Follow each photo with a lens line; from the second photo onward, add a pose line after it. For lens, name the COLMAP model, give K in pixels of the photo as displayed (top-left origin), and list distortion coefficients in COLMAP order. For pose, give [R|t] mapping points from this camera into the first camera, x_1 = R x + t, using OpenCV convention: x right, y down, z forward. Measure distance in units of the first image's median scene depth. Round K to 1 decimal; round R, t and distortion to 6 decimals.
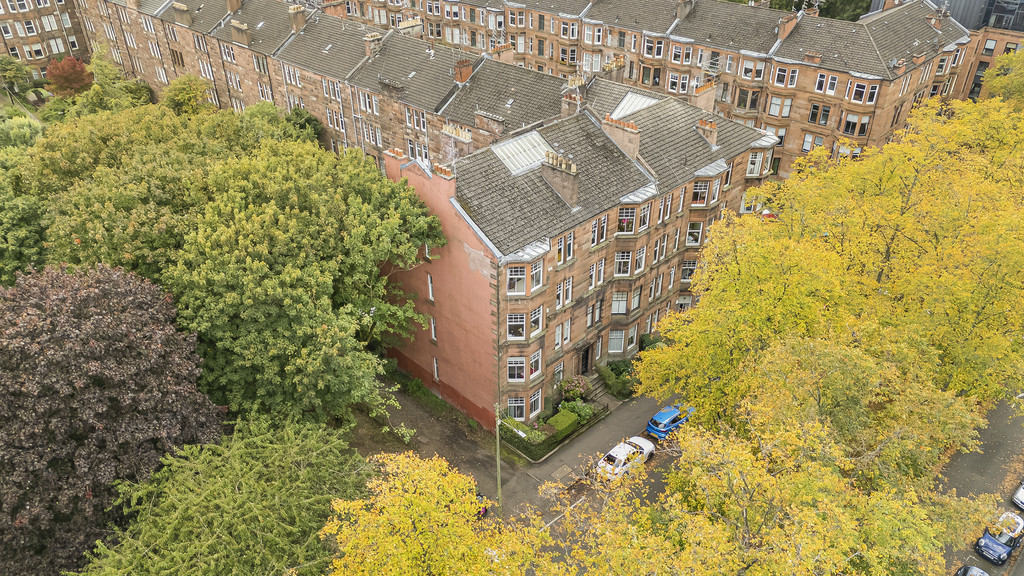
lens RADIAL K [[740.7, 0, 513.1], [0, 740.7, 292.7], [0, 0, 1]] dist [0.083708, -0.084435]
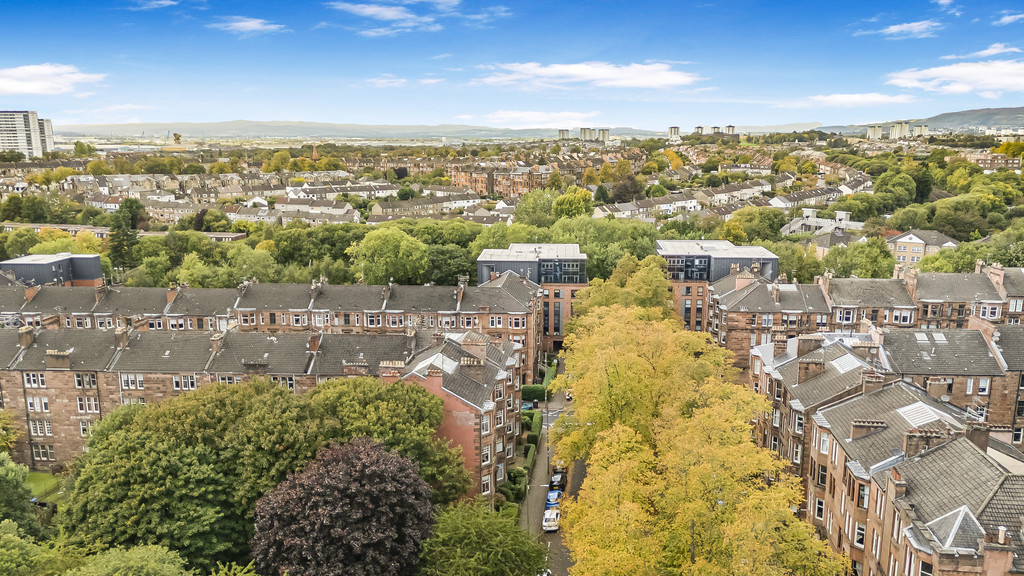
lens RADIAL K [[740.7, 0, 513.1], [0, 740.7, 292.7], [0, 0, 1]] dist [0.083708, -0.084435]
pose [[0.783142, -0.122096, 0.609738, -0.521474], [0.342206, 0.903327, -0.258642, 0.096082], [-0.519214, 0.411210, 0.749215, -0.259704]]
